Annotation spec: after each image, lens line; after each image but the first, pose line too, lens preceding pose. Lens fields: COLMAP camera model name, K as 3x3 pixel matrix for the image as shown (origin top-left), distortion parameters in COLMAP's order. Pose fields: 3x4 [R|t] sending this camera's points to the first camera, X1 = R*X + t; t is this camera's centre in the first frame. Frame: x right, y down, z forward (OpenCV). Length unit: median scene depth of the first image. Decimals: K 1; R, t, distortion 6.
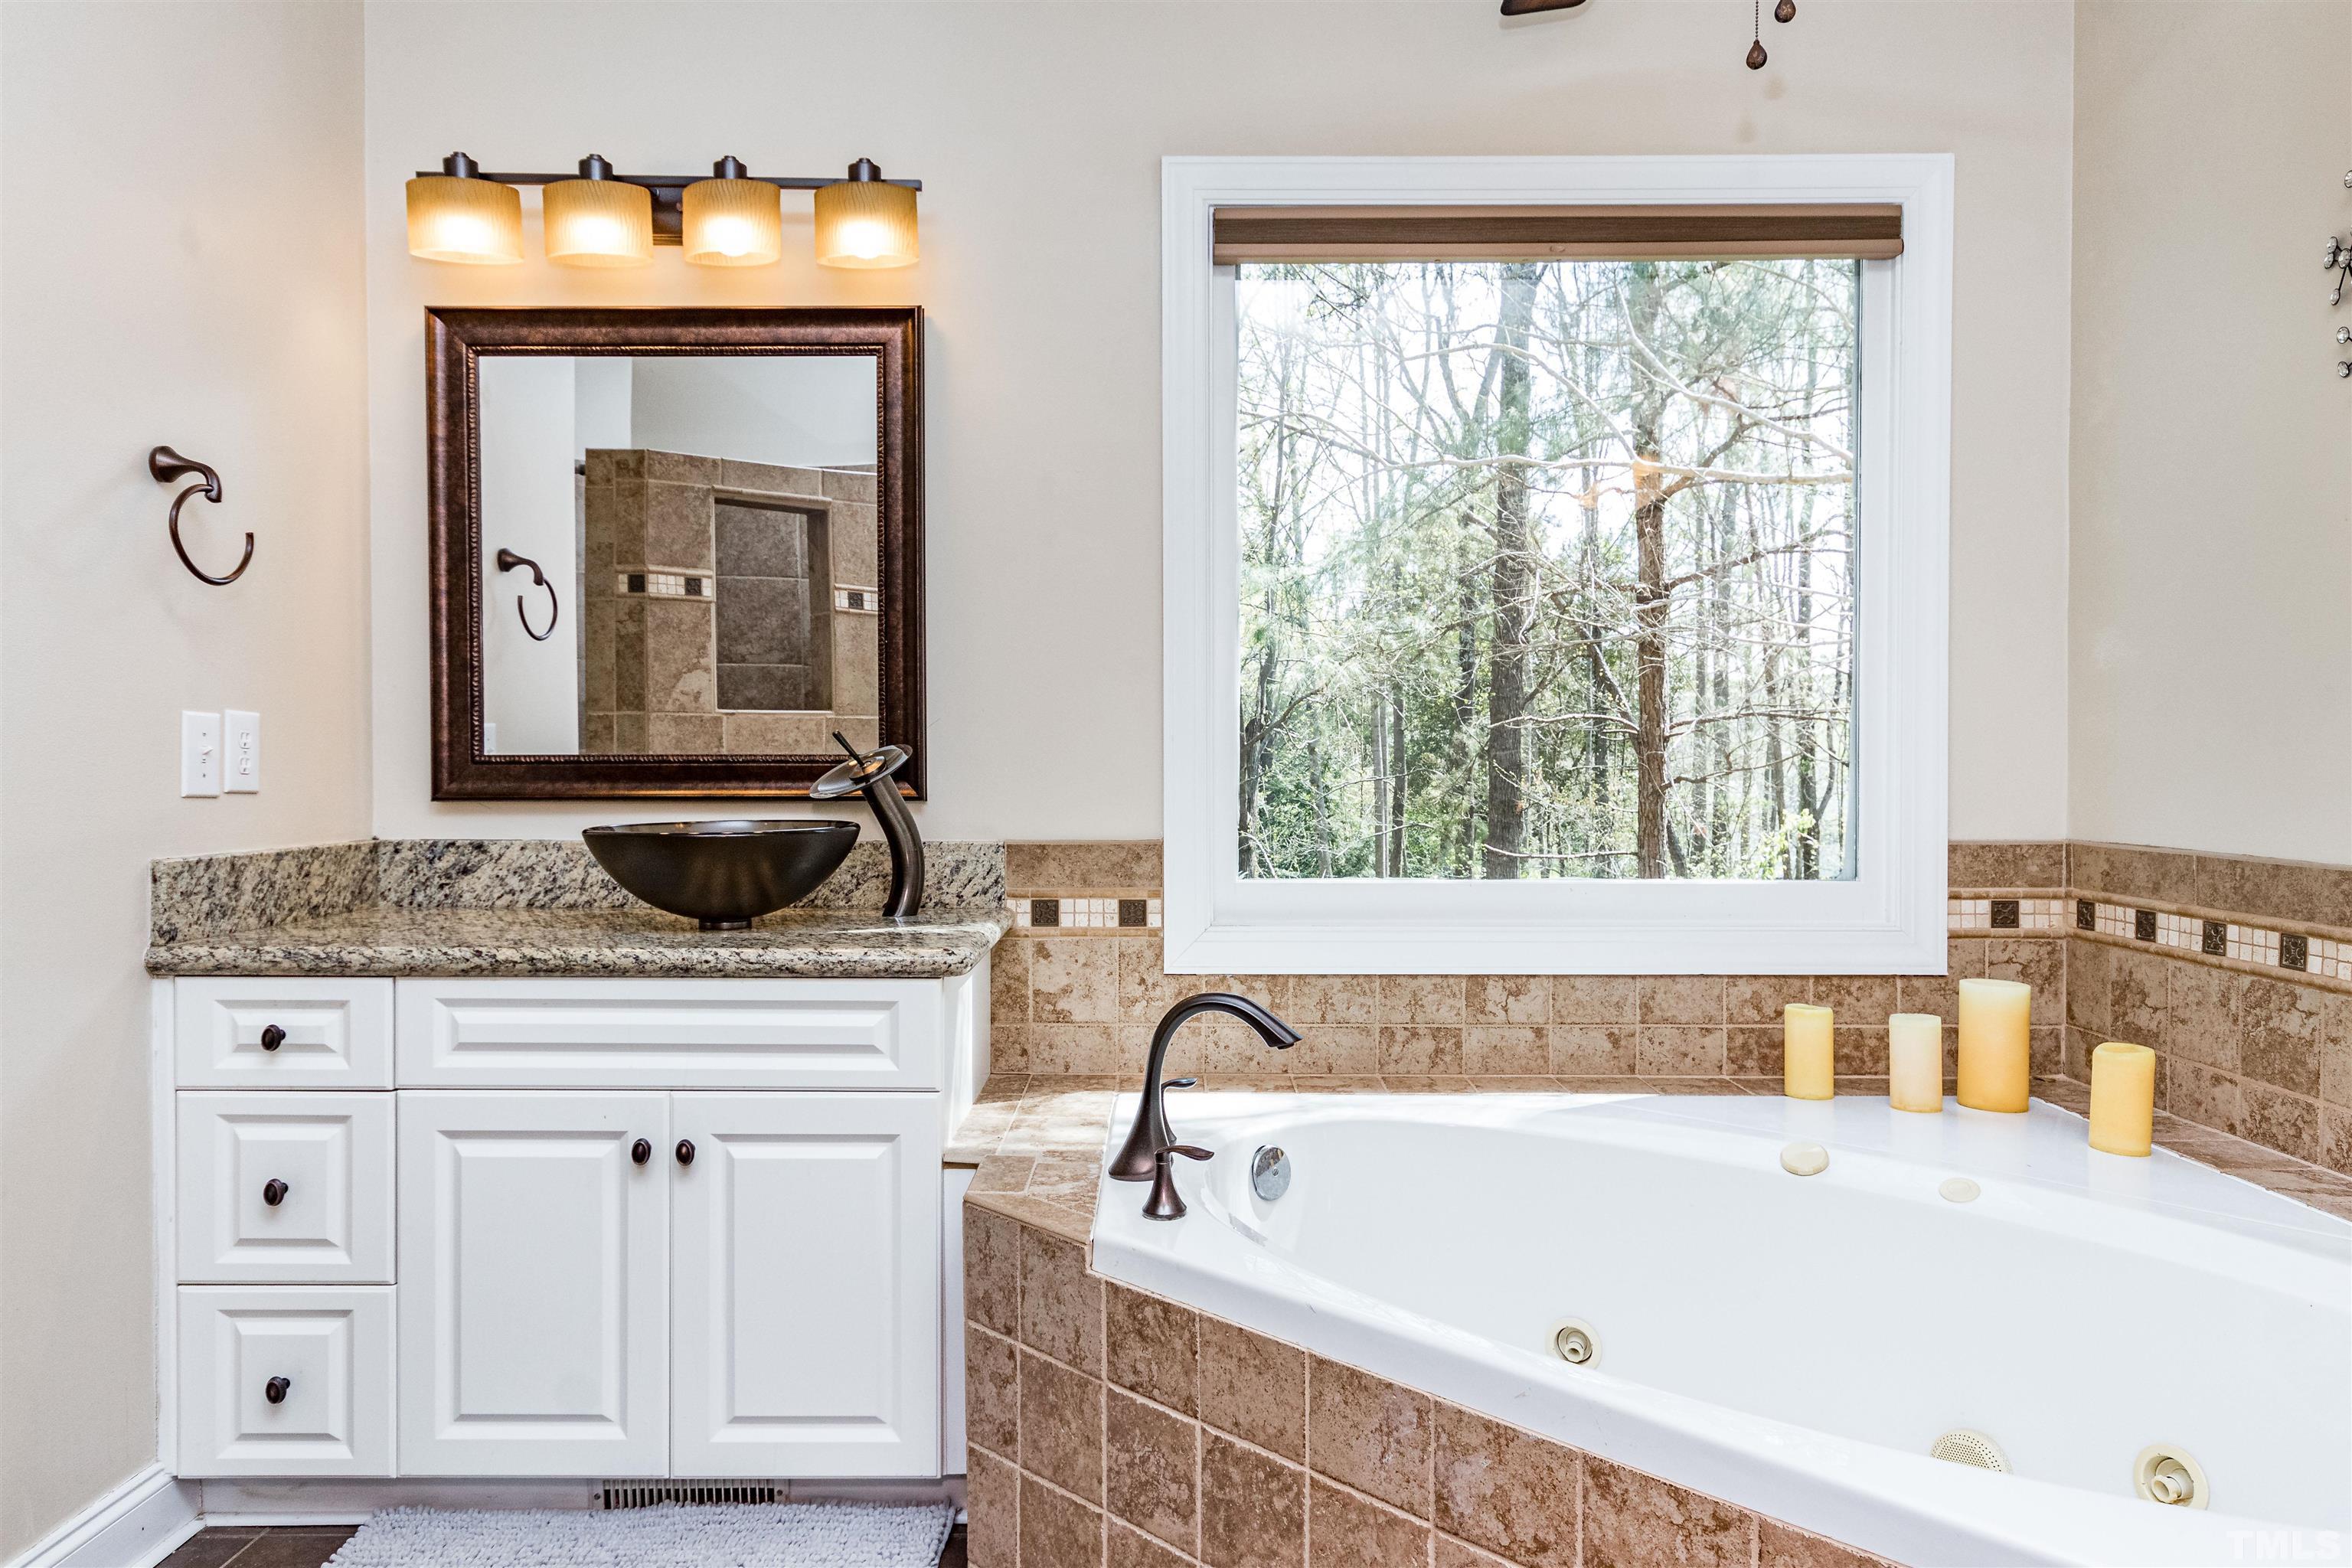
lens RADIAL K [[1474.1, 0, 1171.9], [0, 1474.1, 772.5], [0, 0, 1]] dist [0.003896, 0.000450]
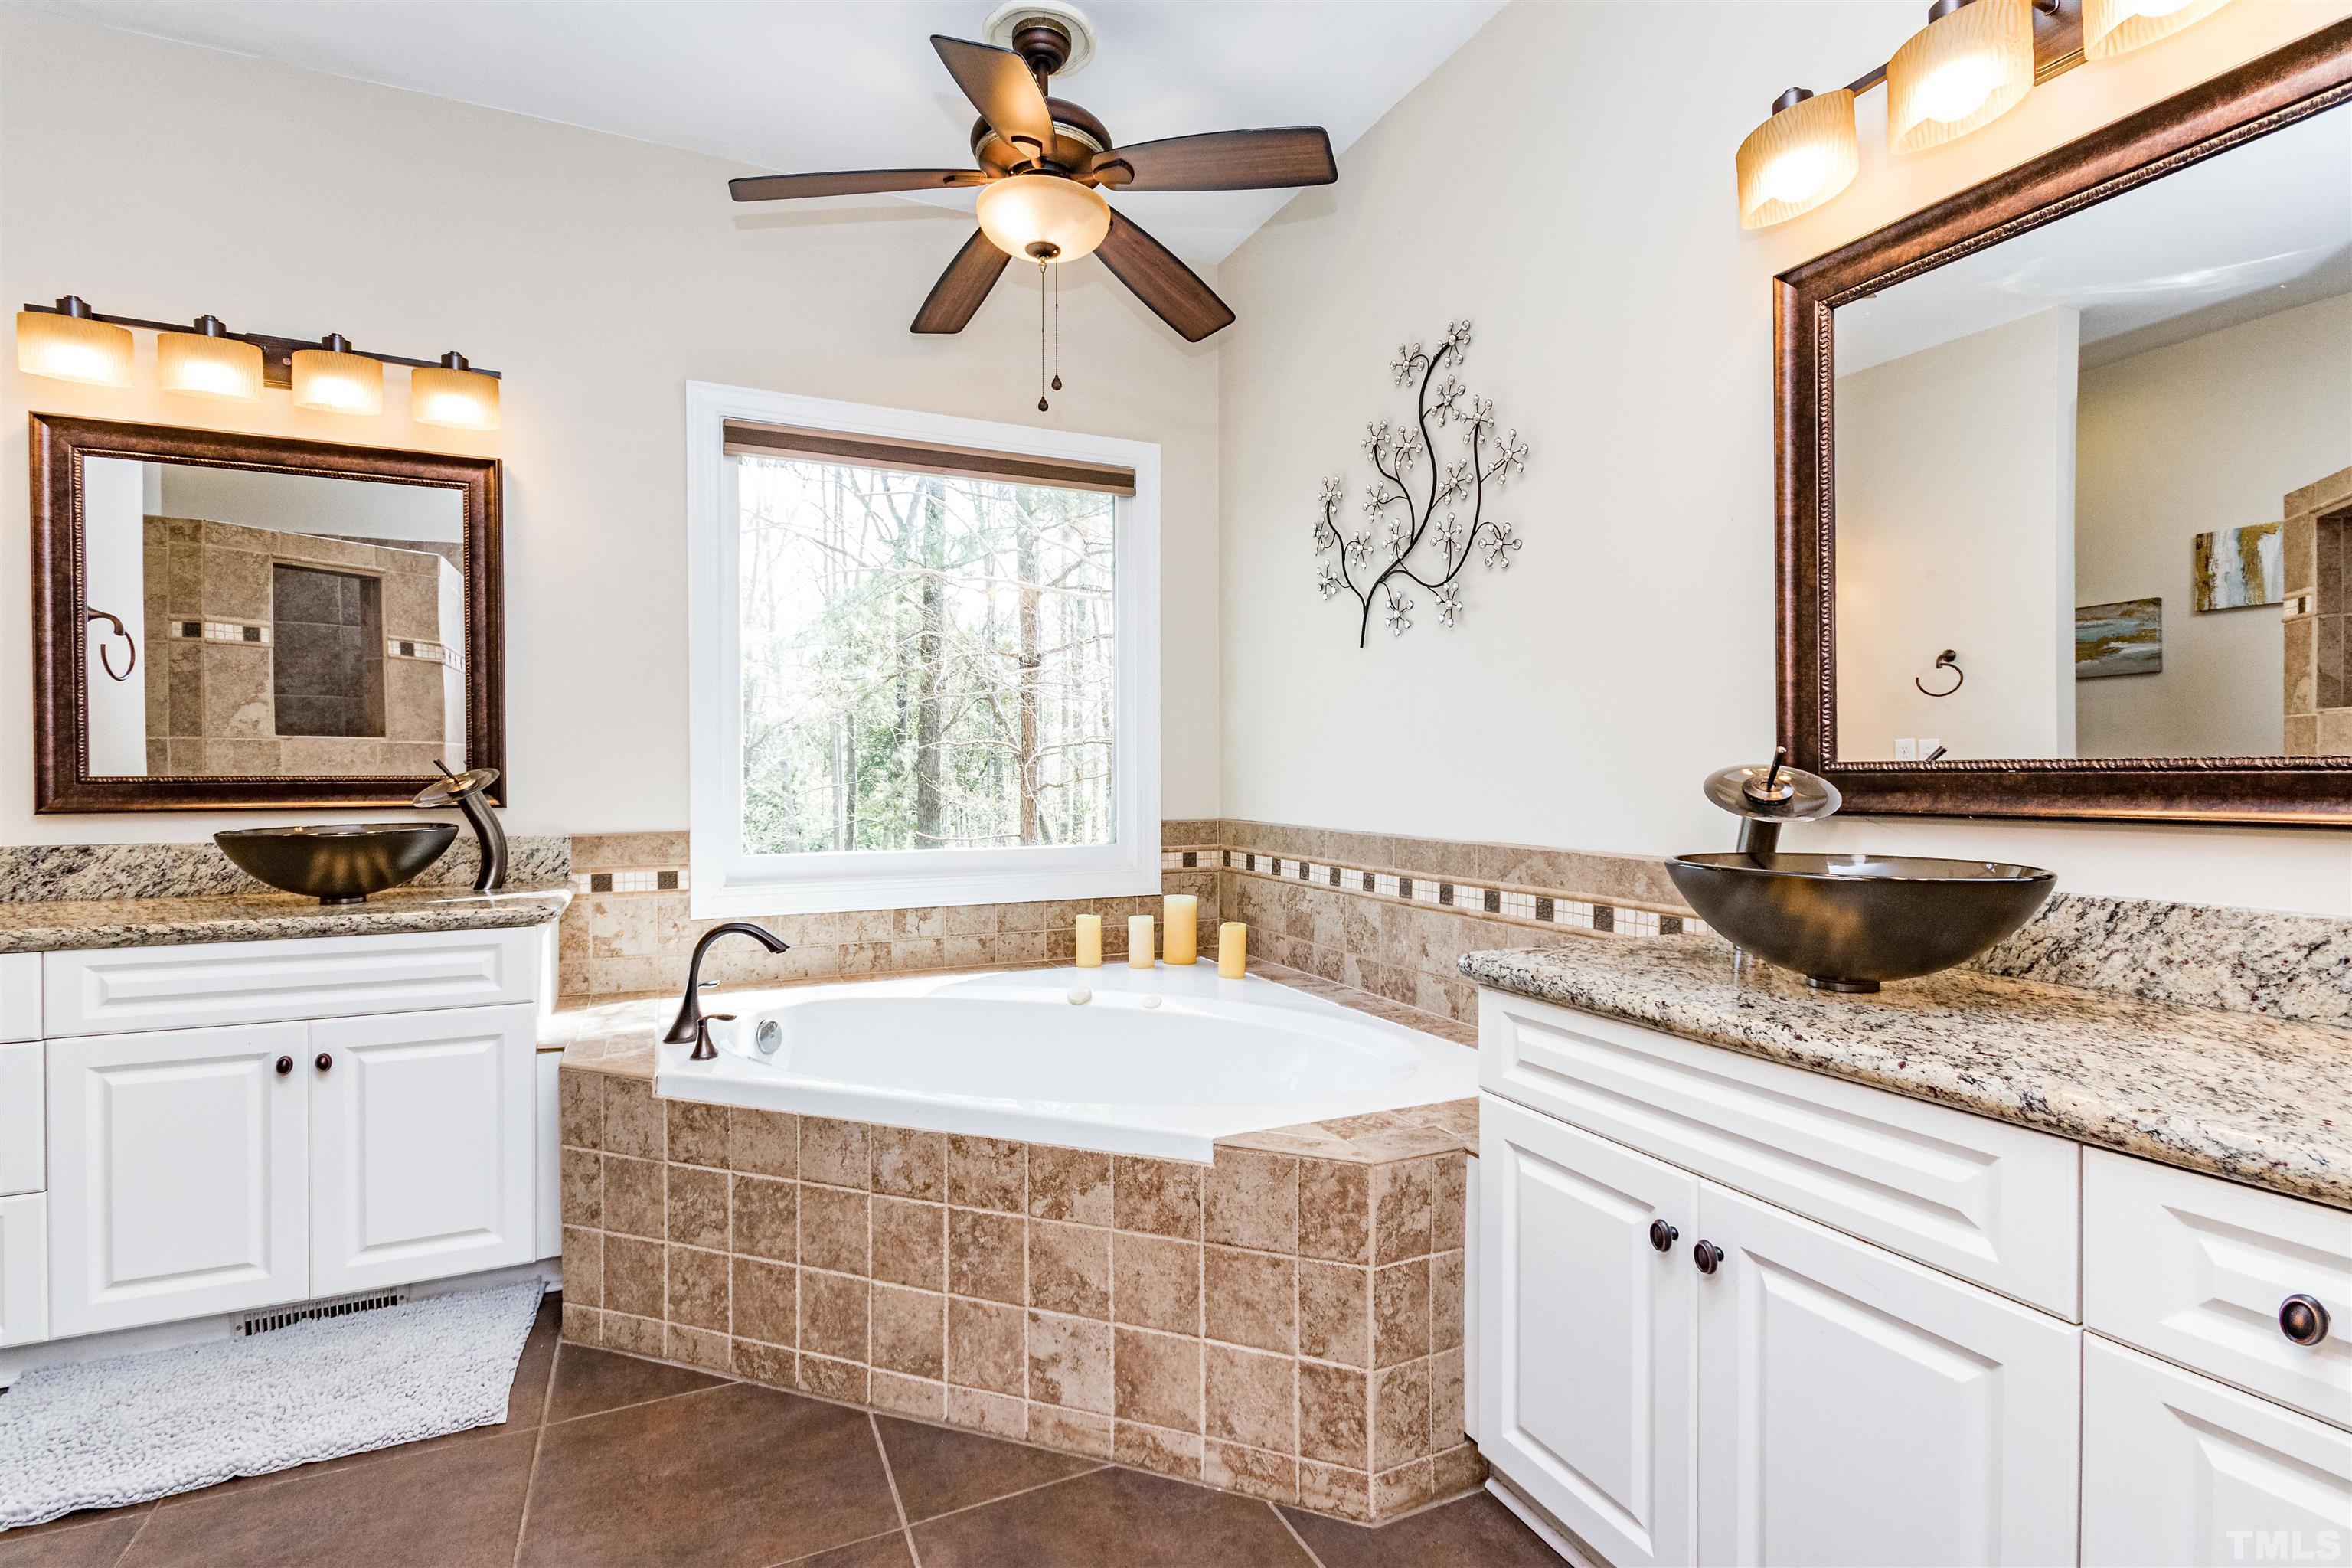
lens RADIAL K [[1082.5, 0, 1168.3], [0, 1082.5, 782.5], [0, 0, 1]] dist [0.003882, 0.000617]
pose [[0.905884, -0.006079, 0.423482, -0.032158], [0.005096, 0.999981, 0.003453, -0.005355], [-0.423494, -0.000969, 0.905898, -0.217878]]
